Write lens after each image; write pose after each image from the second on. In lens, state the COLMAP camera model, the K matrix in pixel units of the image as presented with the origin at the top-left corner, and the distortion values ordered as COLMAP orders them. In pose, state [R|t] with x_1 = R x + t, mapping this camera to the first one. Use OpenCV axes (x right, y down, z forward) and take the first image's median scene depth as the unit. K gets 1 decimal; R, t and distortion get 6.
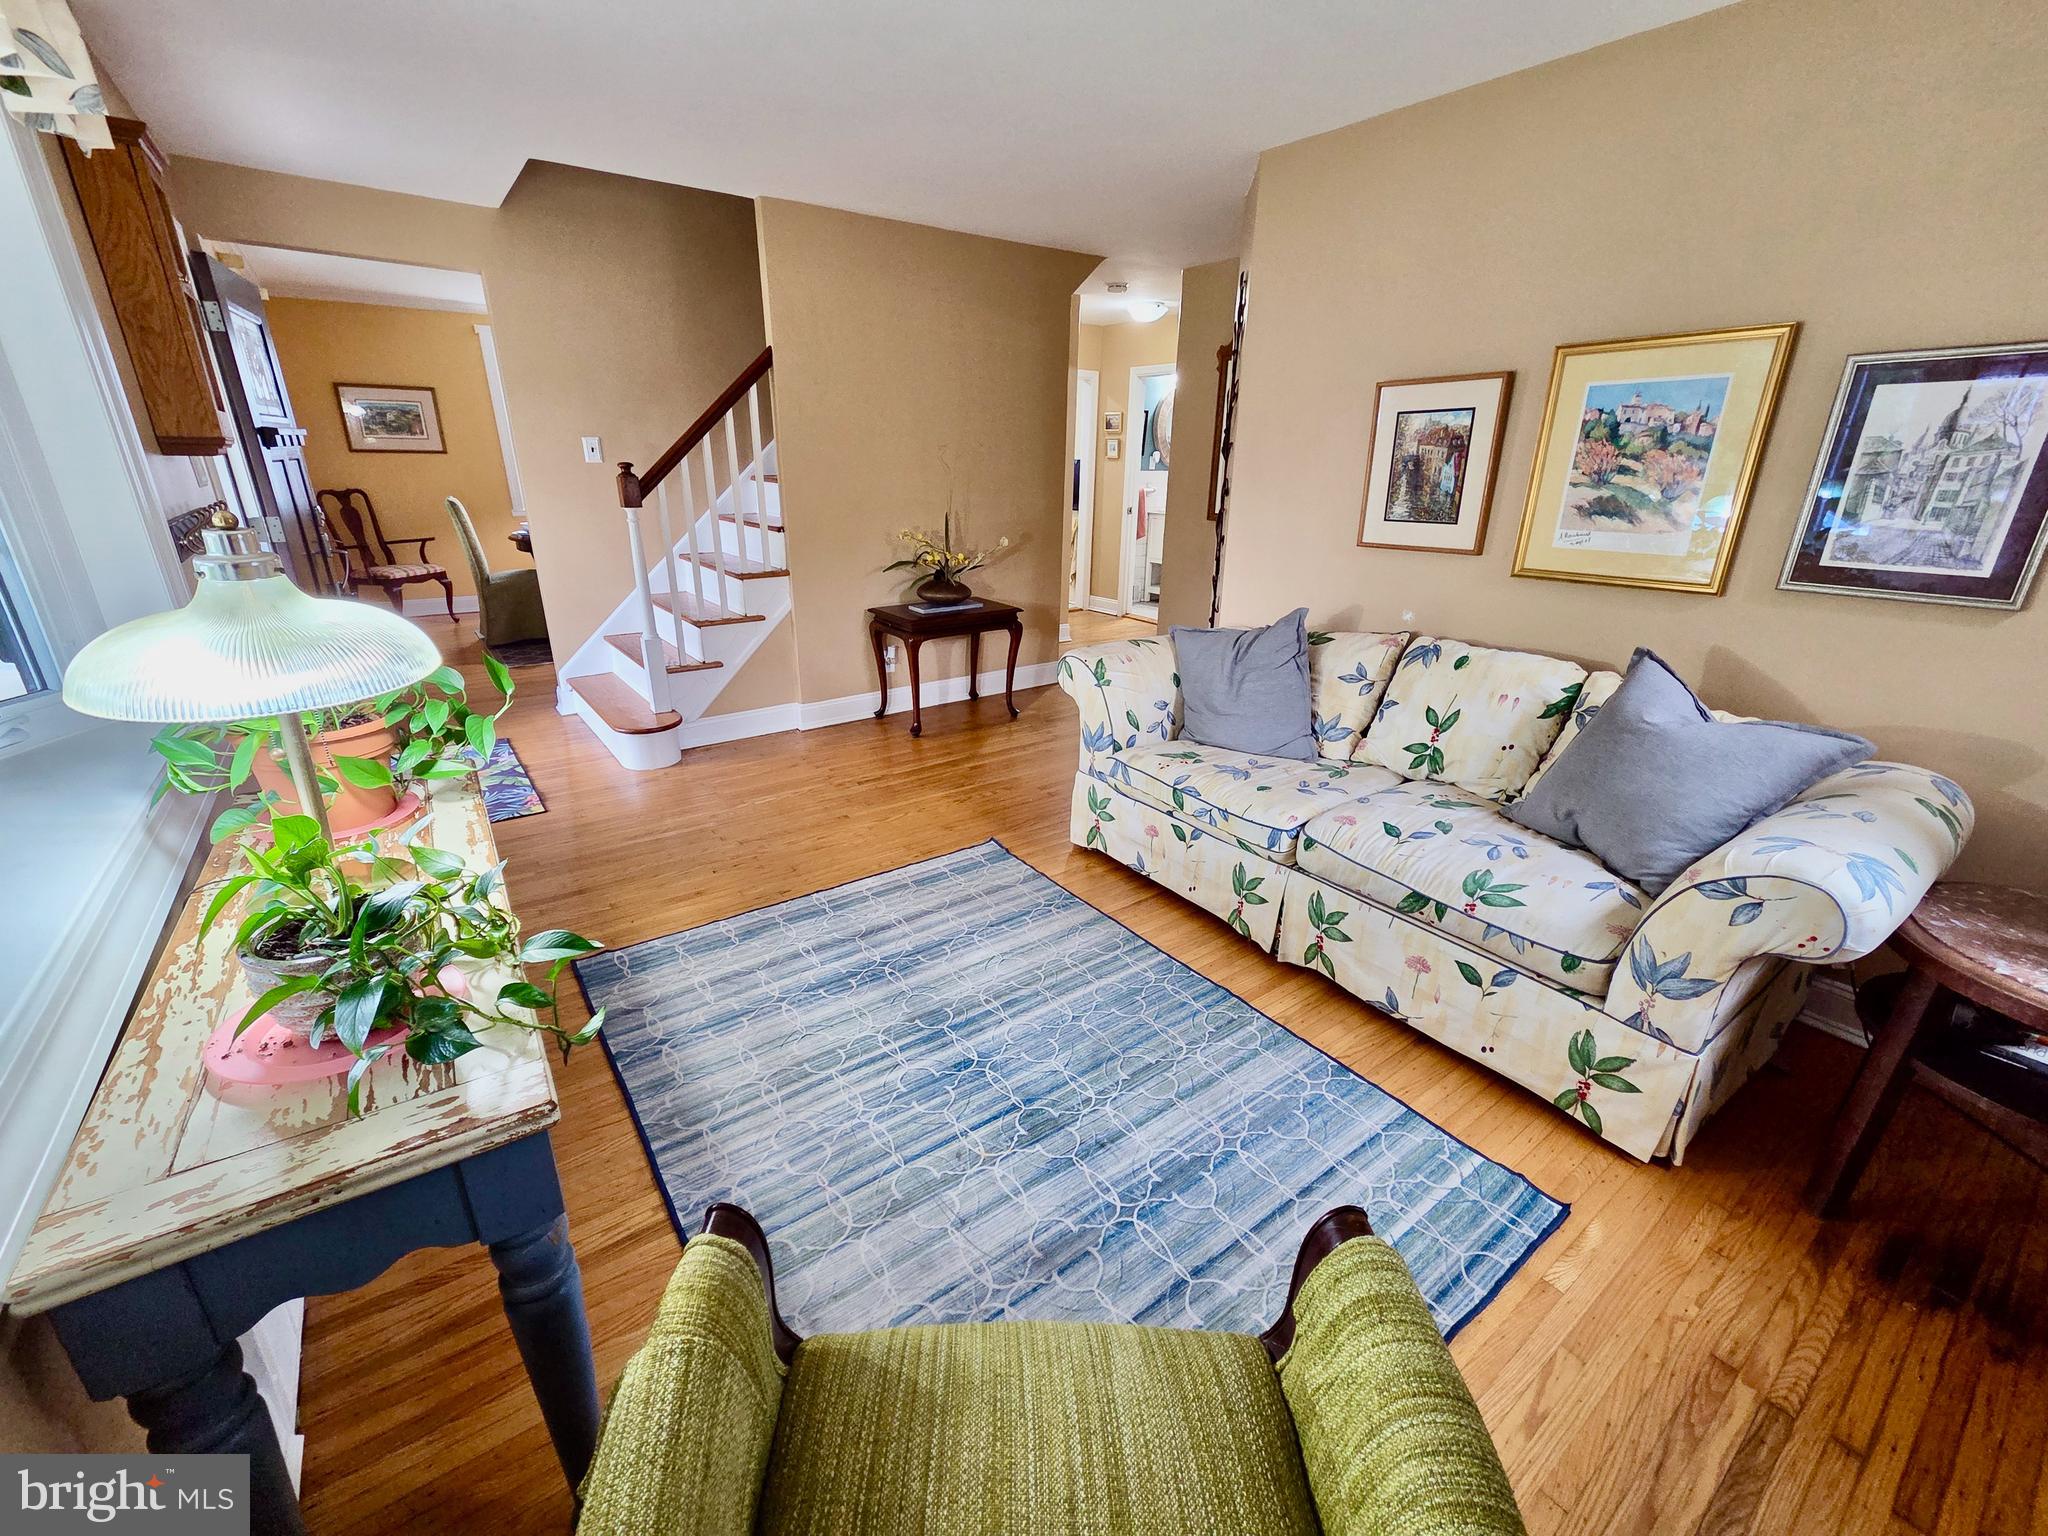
lens RADIAL K [[840.4, 0, 1014.3], [0, 840.4, 773.9], [0, 0, 1]] dist [0.000621, -0.002232]
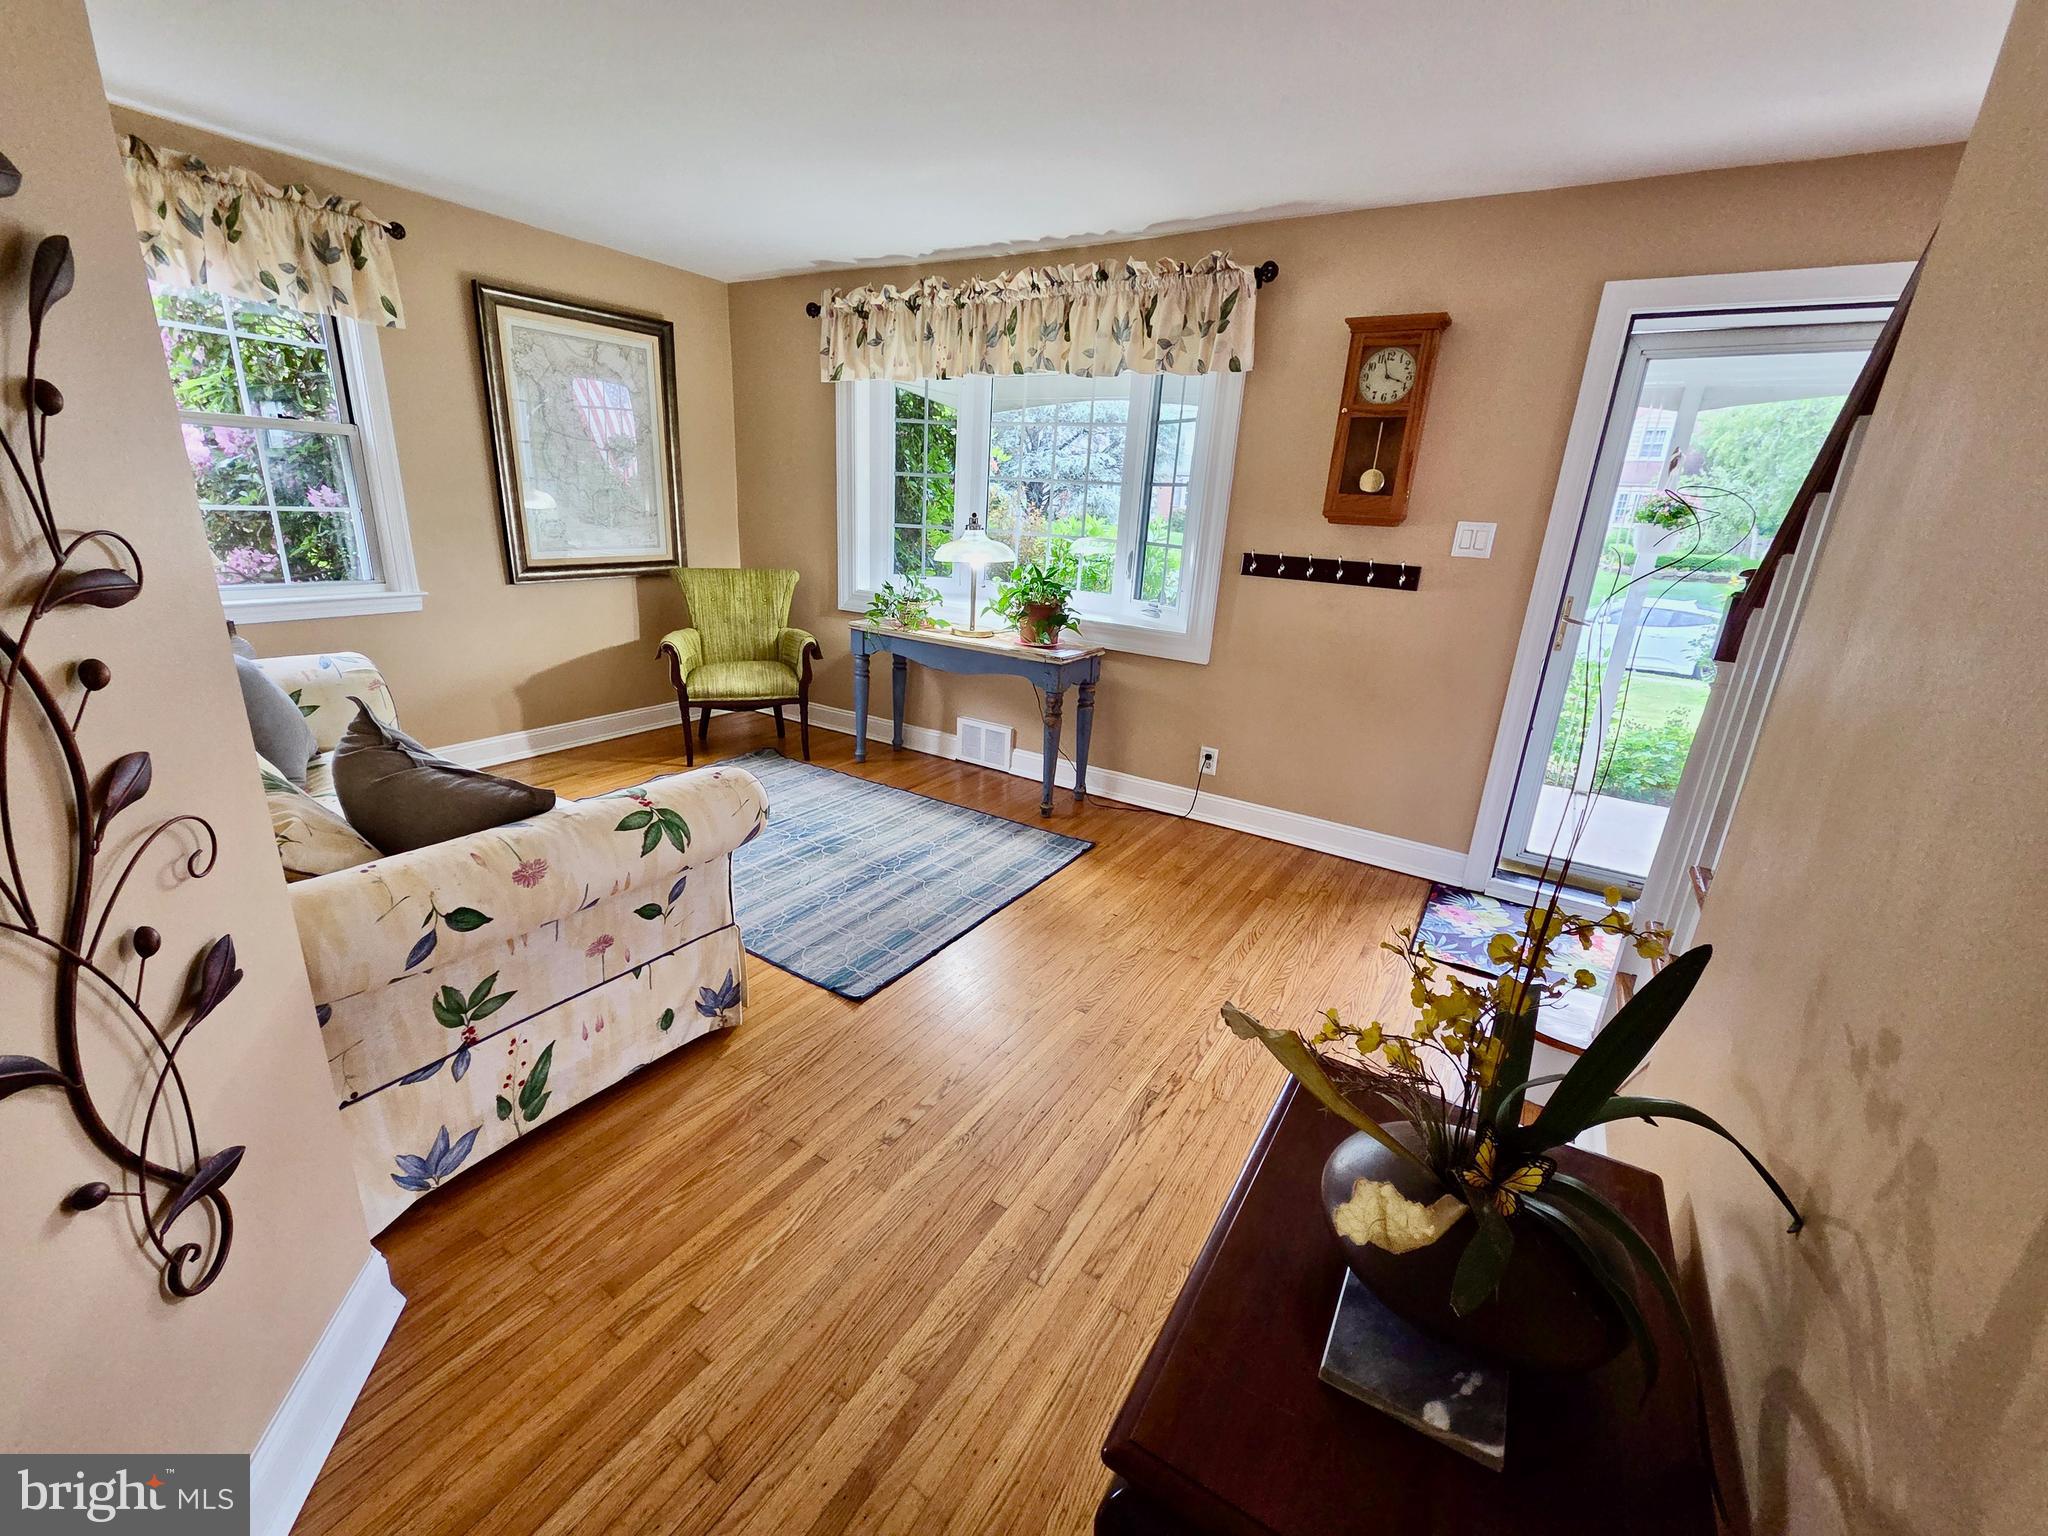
lens RADIAL K [[846.8, 0, 1013.6], [0, 846.8, 776.1], [0, 0, 1]] dist [0.000201, -0.000932]
pose [[-0.927001, 0.056369, -0.370798, 0.144943], [-0.192130, 0.777701, 0.598555, -0.705135], [0.322109, 0.626103, -0.710099, 1.862517]]
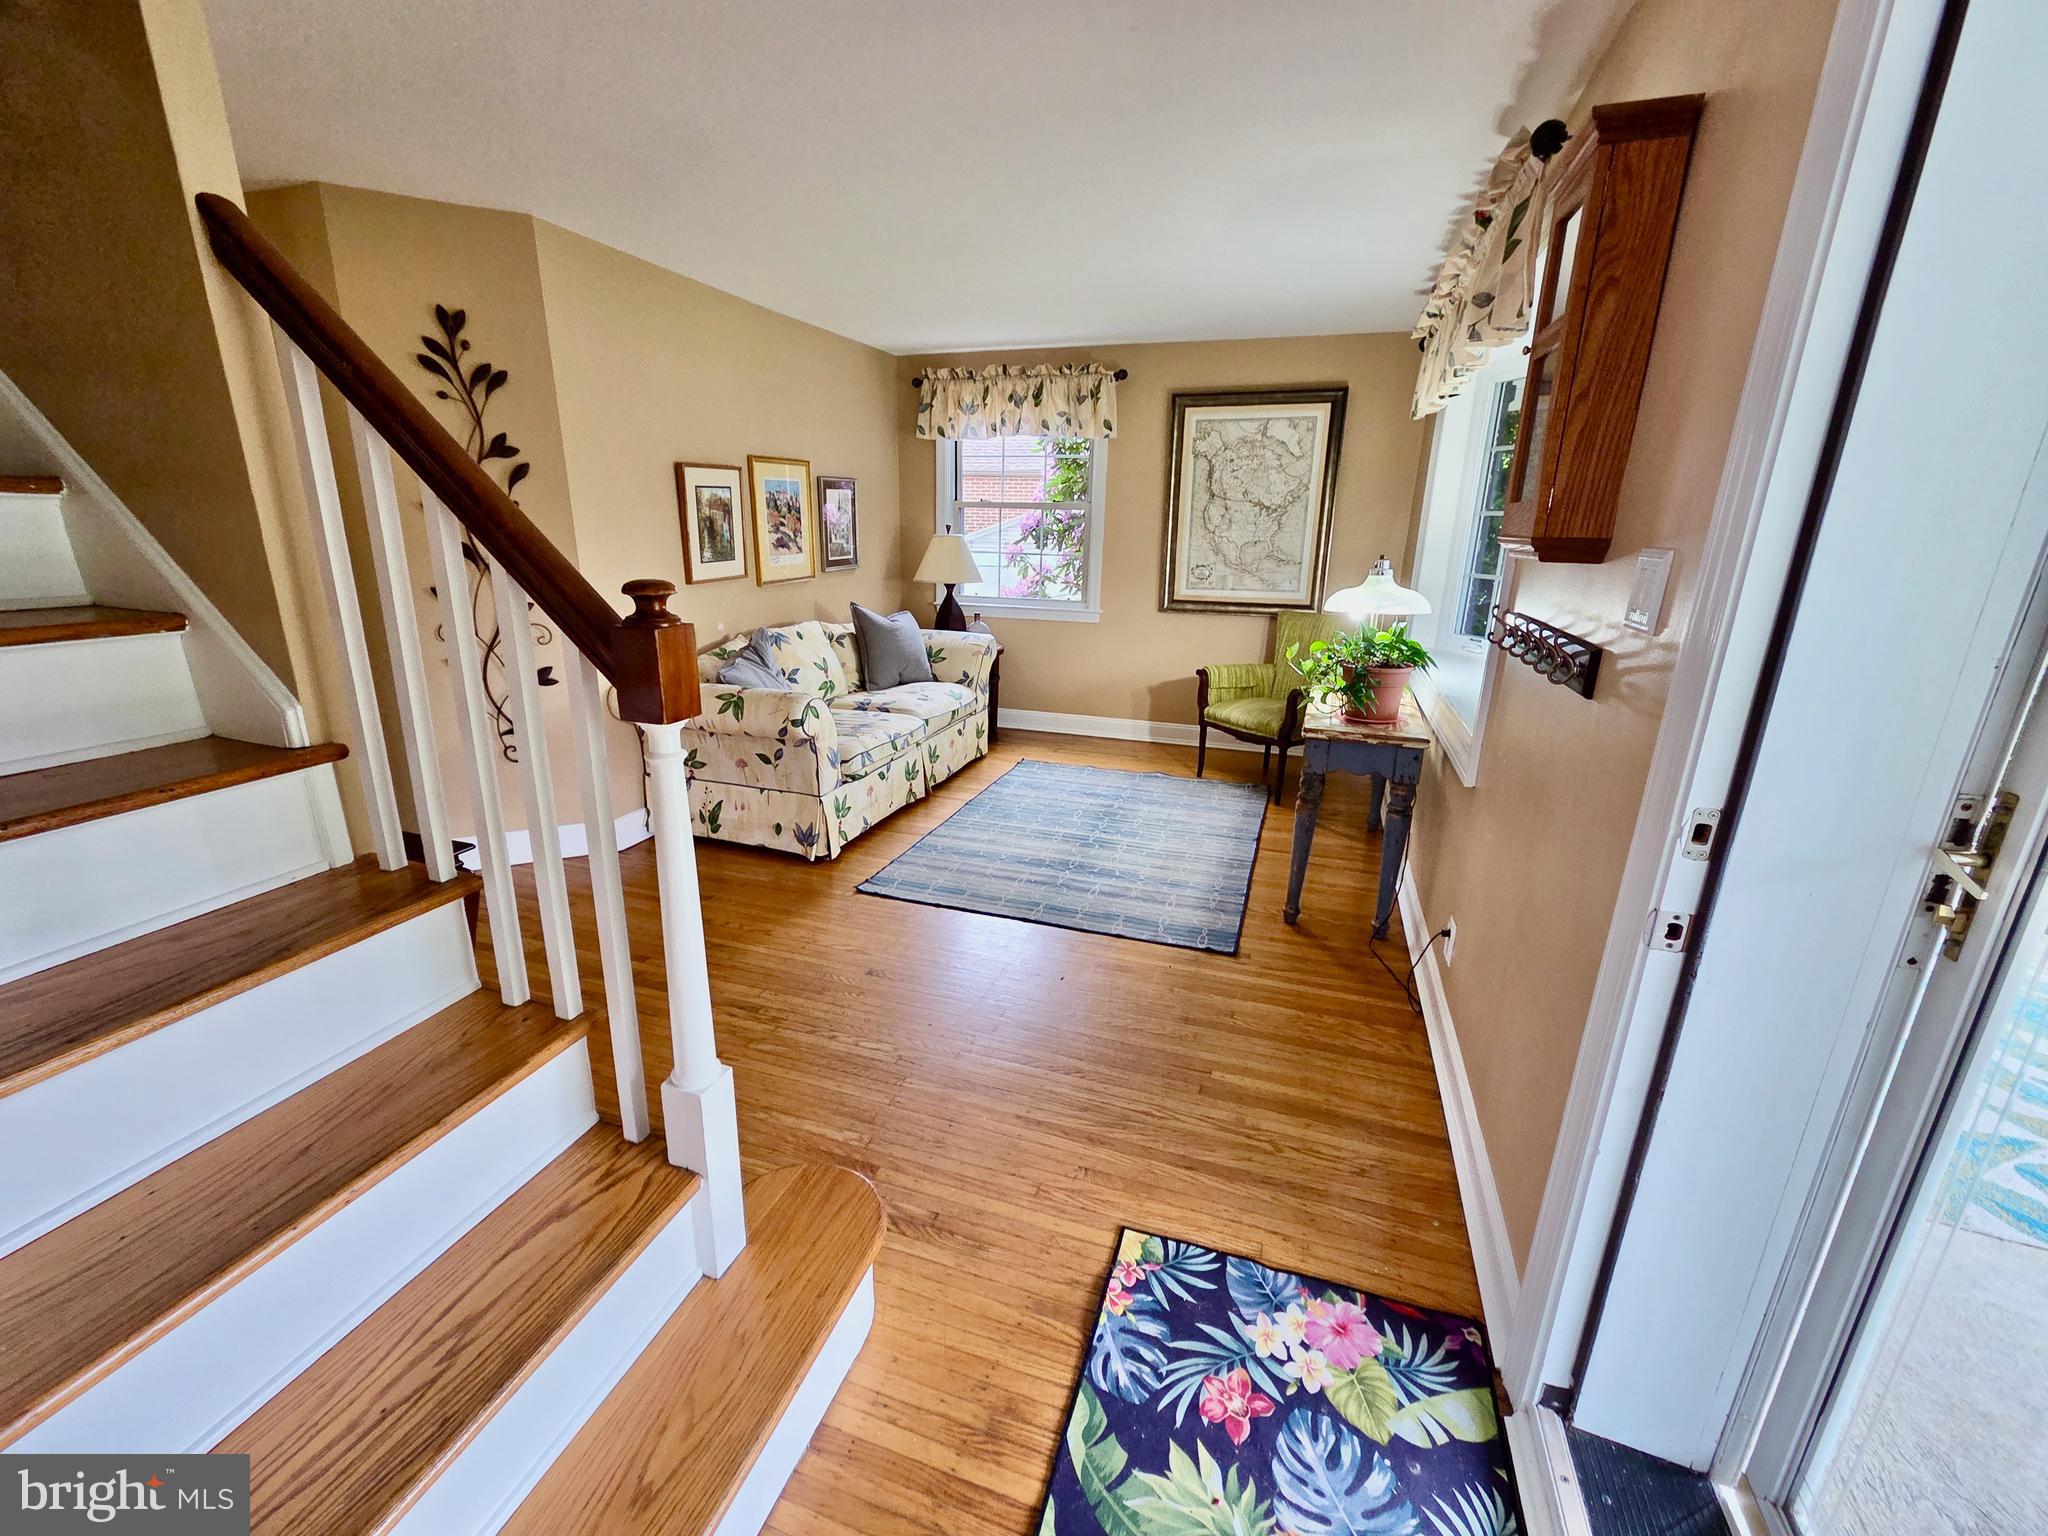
lens RADIAL K [[840.4, 0, 1014.3], [0, 840.4, 773.9], [0, 0, 1]] dist [0.000621, -0.002232]
pose [[-0.573044, -0.258268, 0.777765, -1.157996], [0.267365, 0.838201, 0.475327, -0.611625], [-0.774685, 0.480330, -0.411274, 1.545903]]
